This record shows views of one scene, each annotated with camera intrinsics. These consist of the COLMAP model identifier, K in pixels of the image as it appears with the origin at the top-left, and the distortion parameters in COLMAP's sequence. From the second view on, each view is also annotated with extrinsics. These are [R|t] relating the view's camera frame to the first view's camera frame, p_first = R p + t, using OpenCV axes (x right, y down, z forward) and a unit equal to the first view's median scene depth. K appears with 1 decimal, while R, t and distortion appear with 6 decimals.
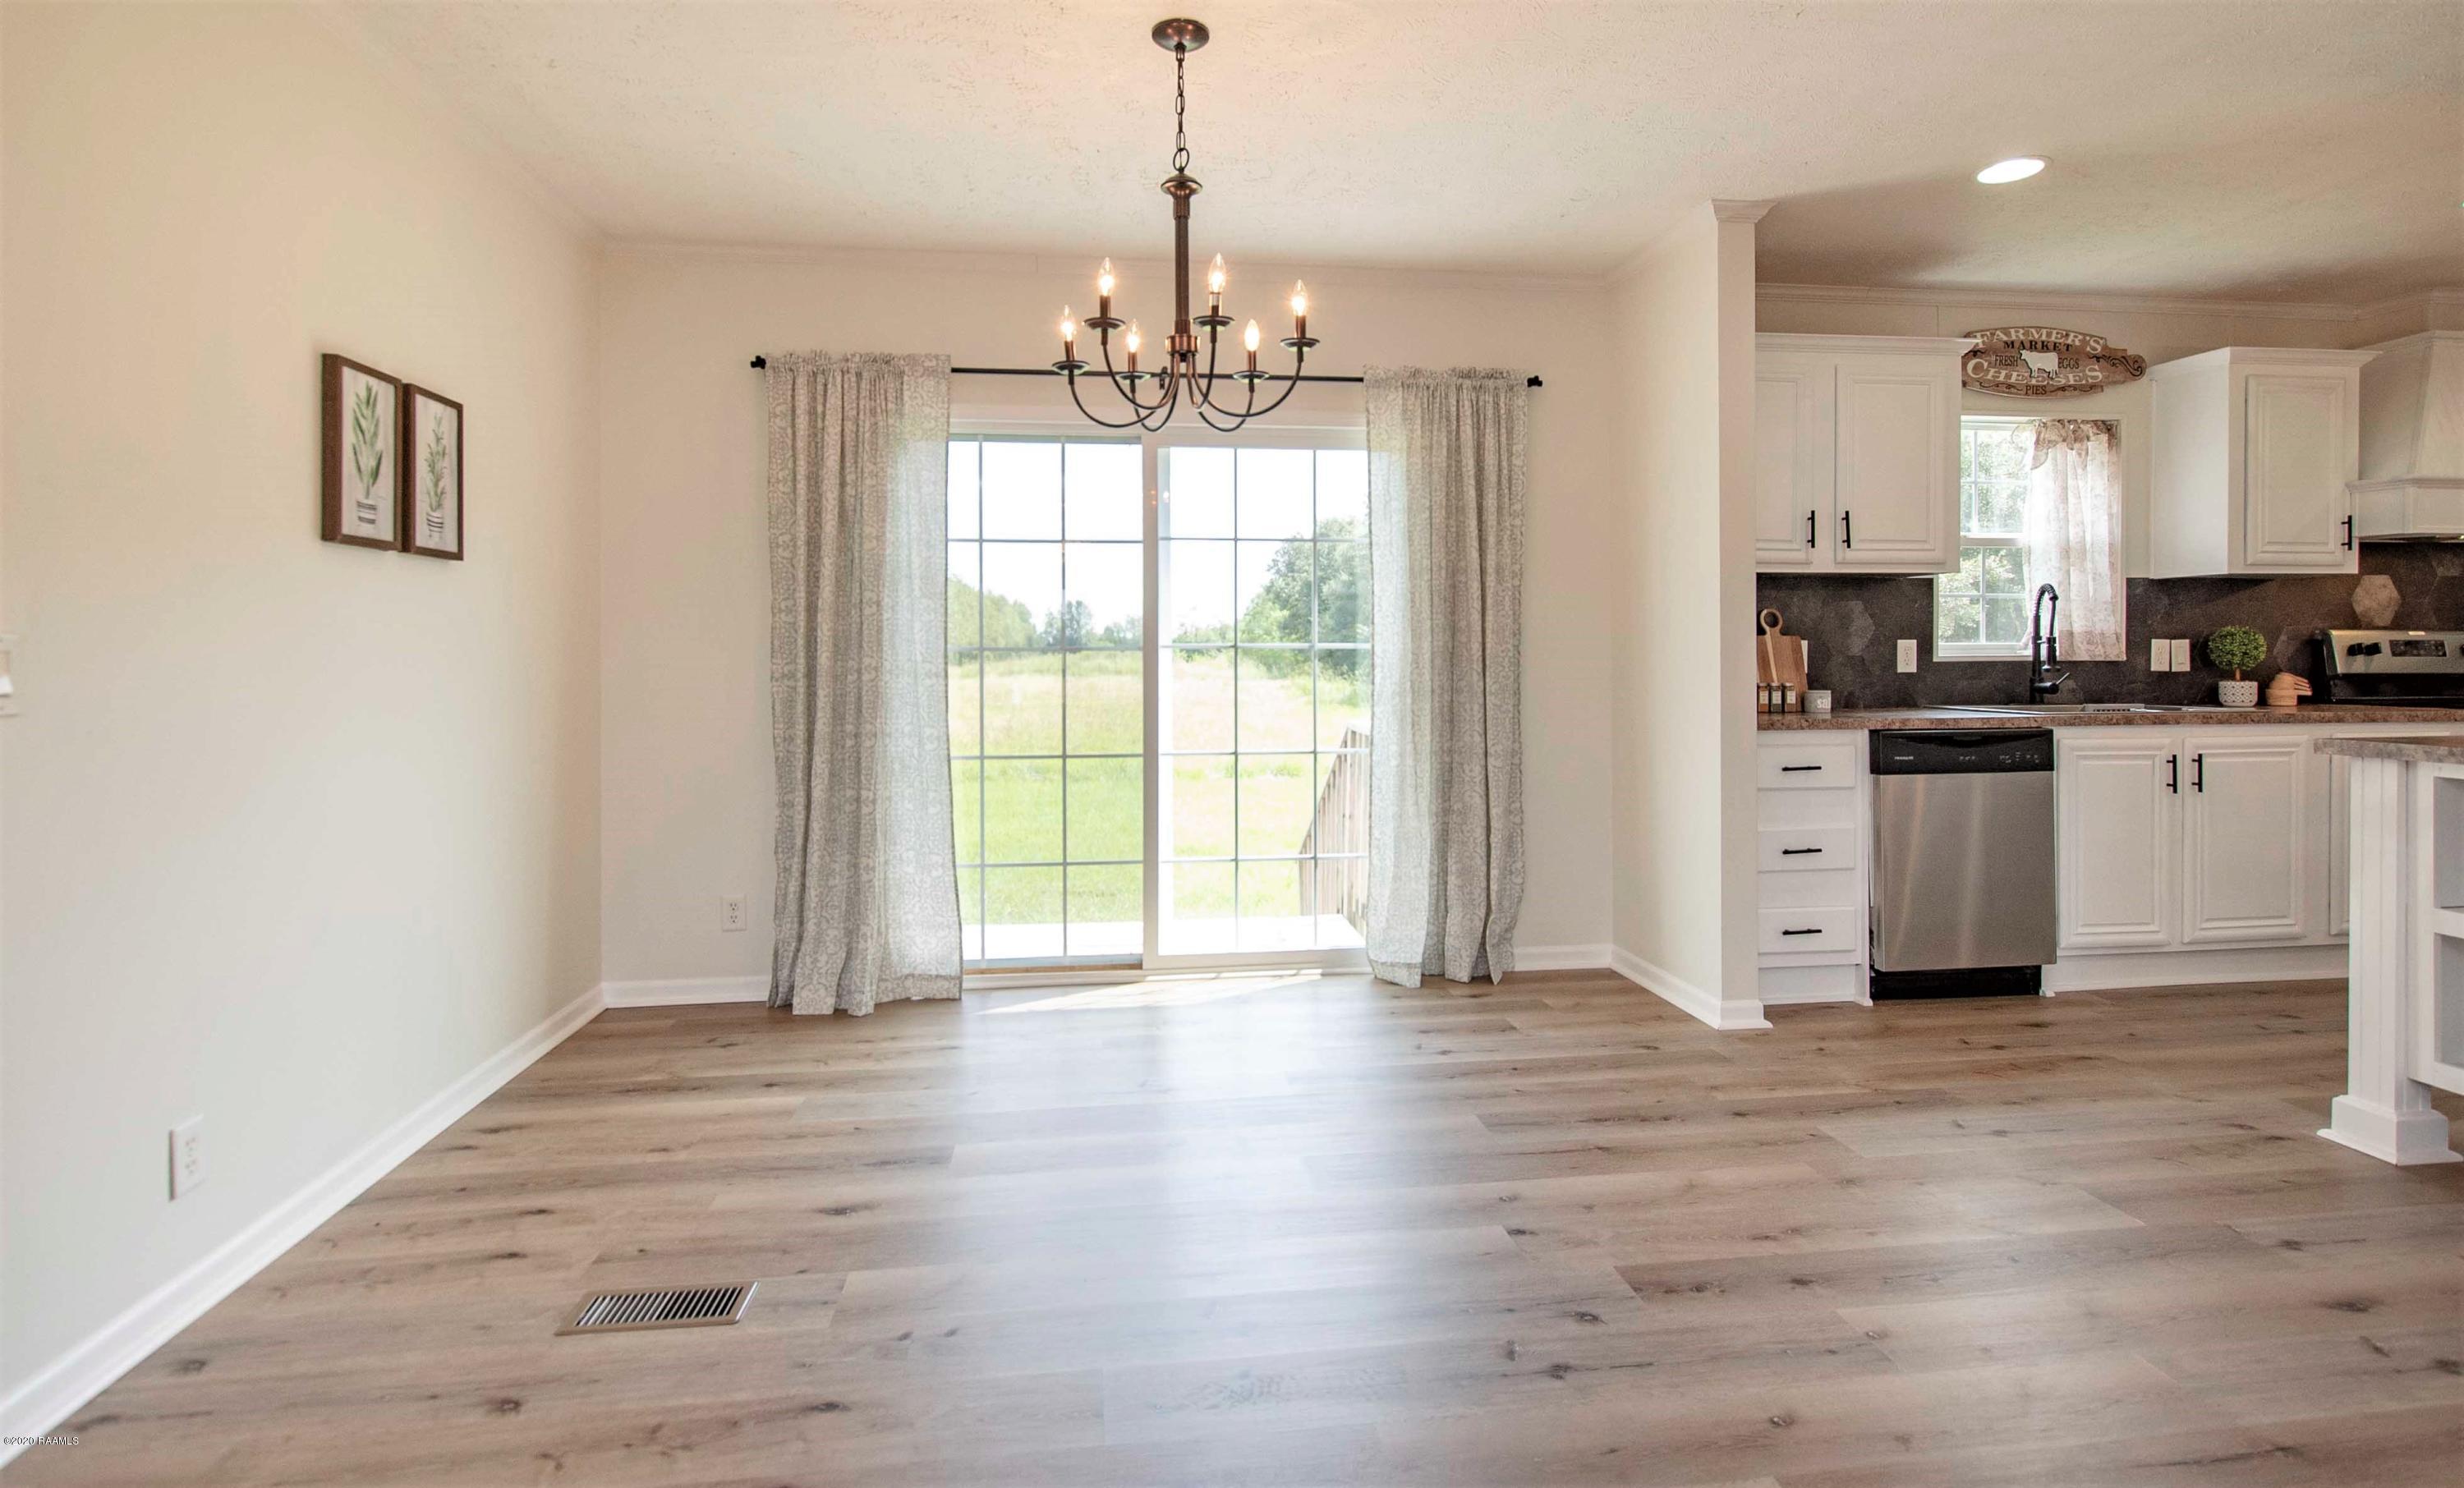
lens RADIAL K [[1199.6, 0, 1229.4], [0, 1199.6, 658.2], [0, 0, 1]] dist [0.004016, -0.004016]
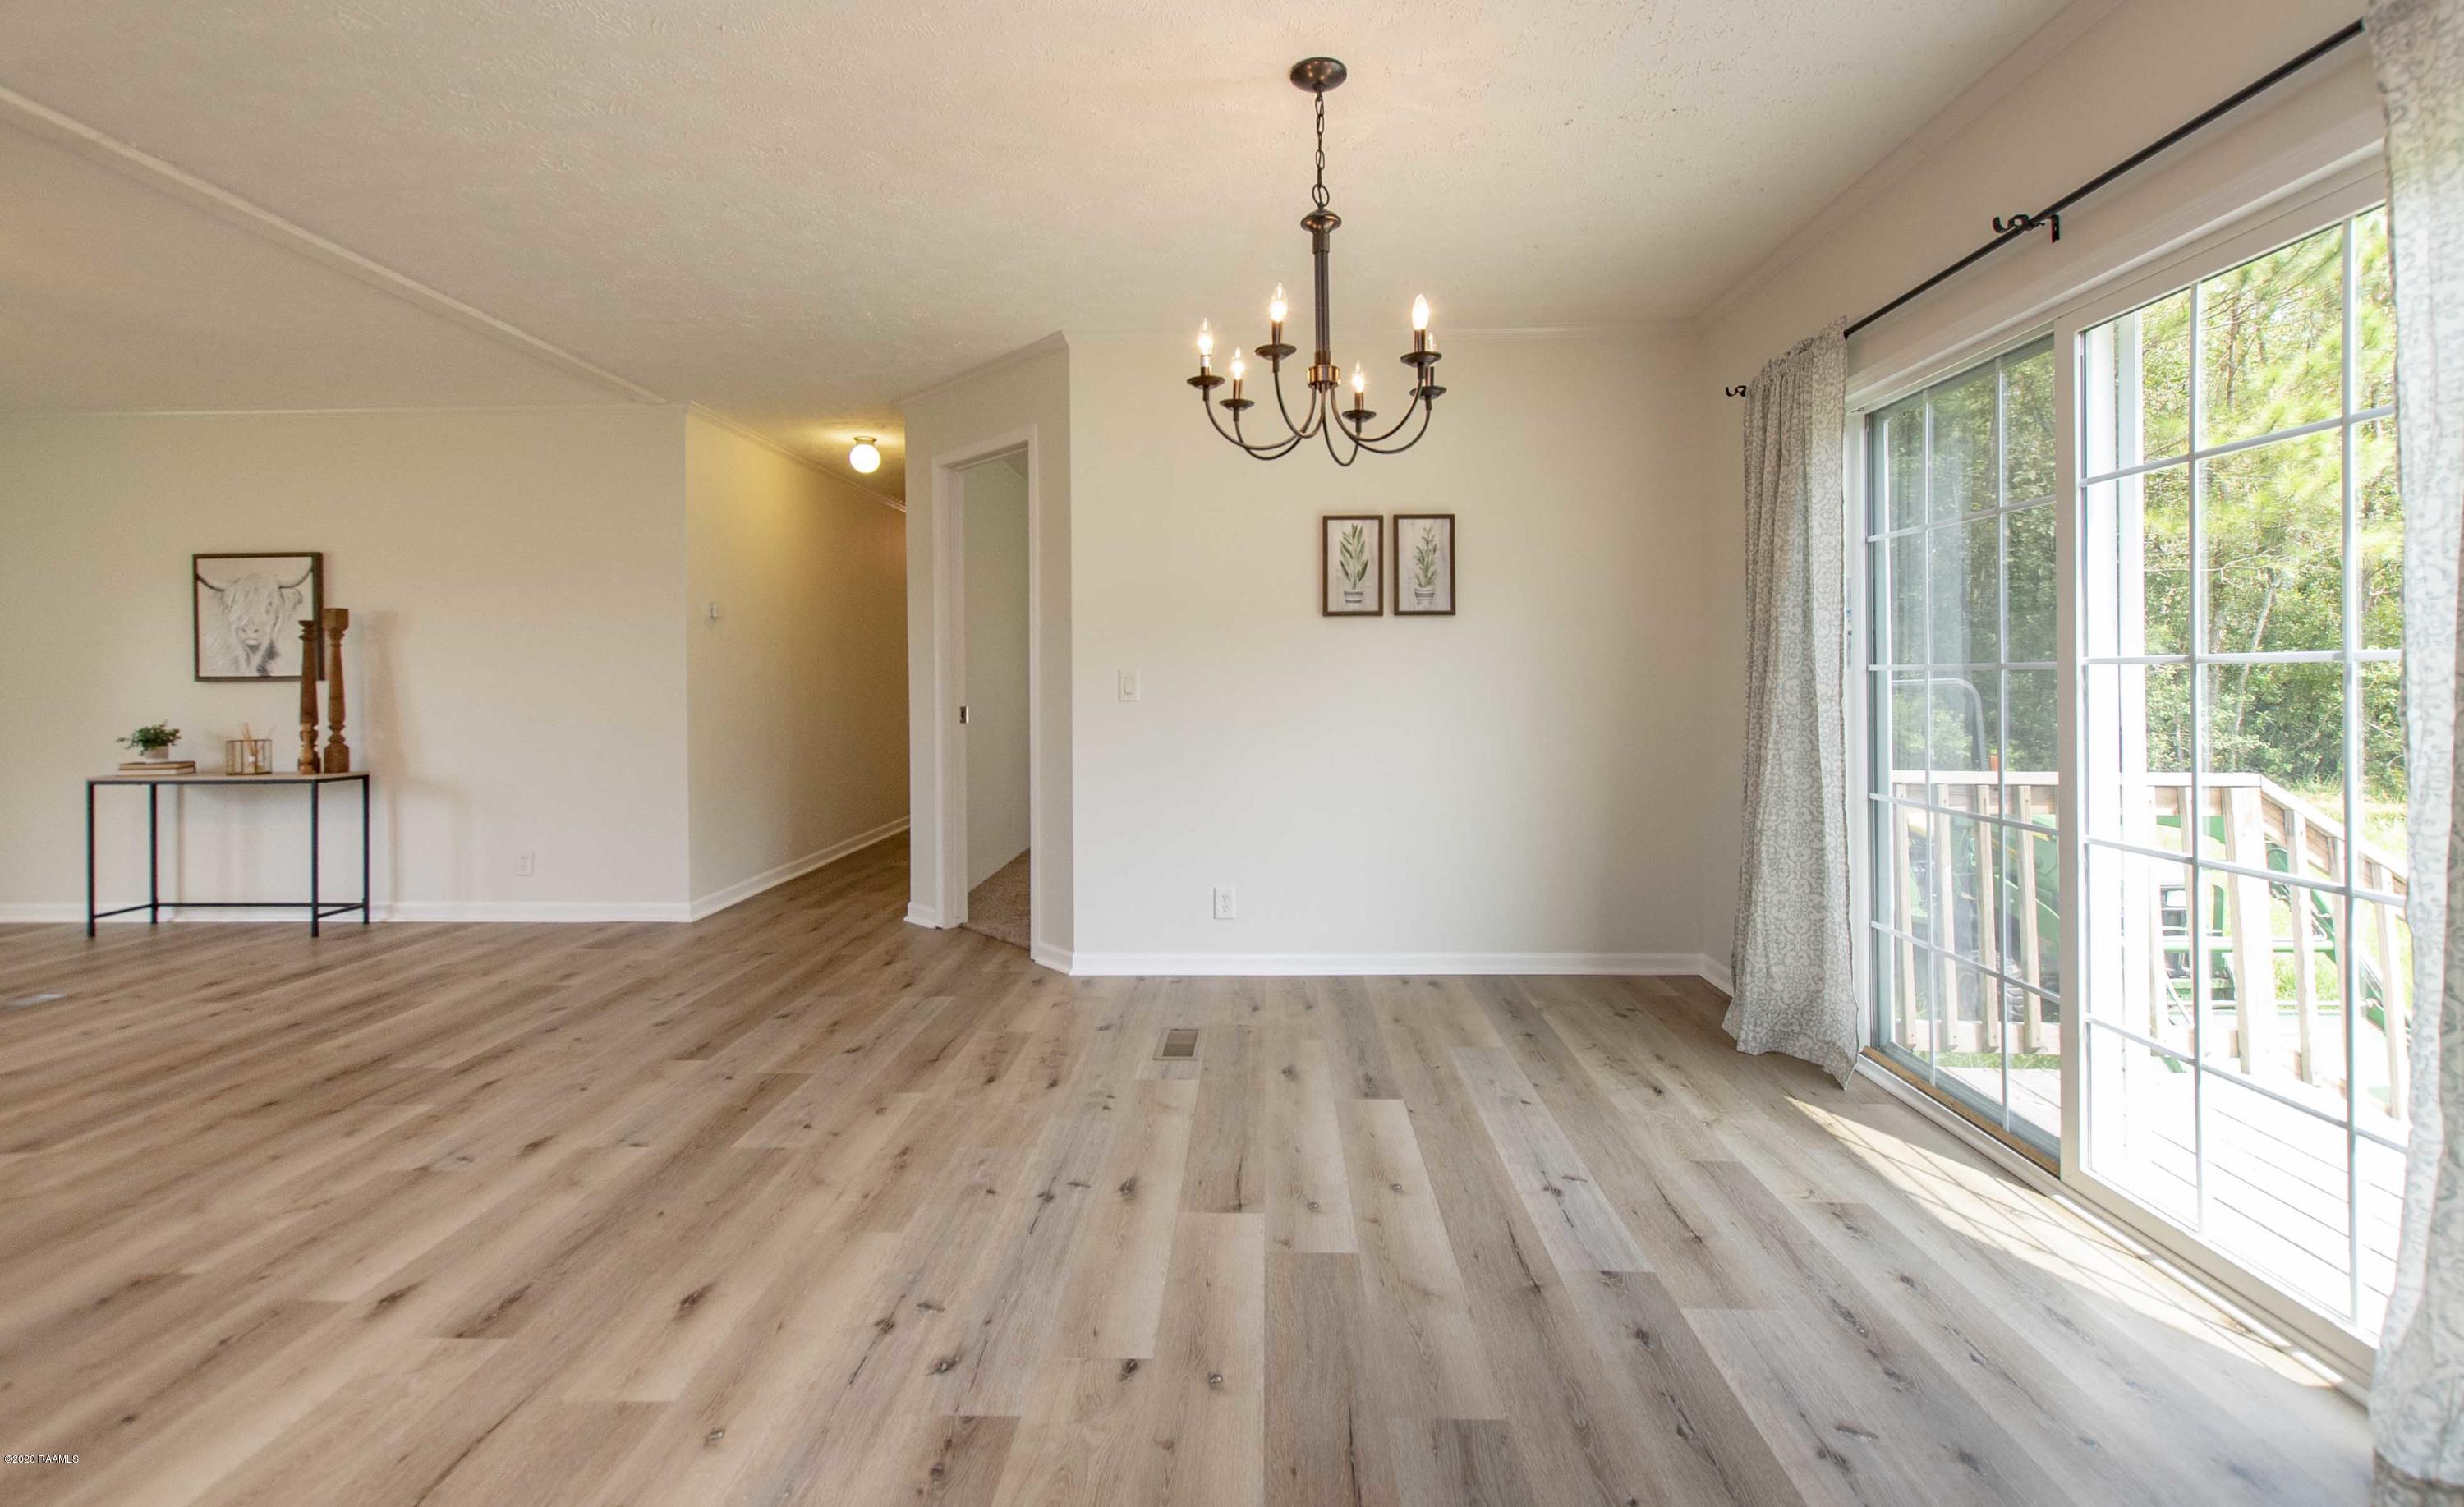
lens RADIAL K [[1069.4, 0, 1249.2], [0, 1069.4, 670.8], [0, 0, 1]] dist [0.002285, 0.000207]
pose [[-0.145254, 0.003360, -0.989389, 0.920243], [0.004838, 0.999985, 0.002686, -0.016909], [0.989383, -0.004396, -0.145268, 1.124560]]
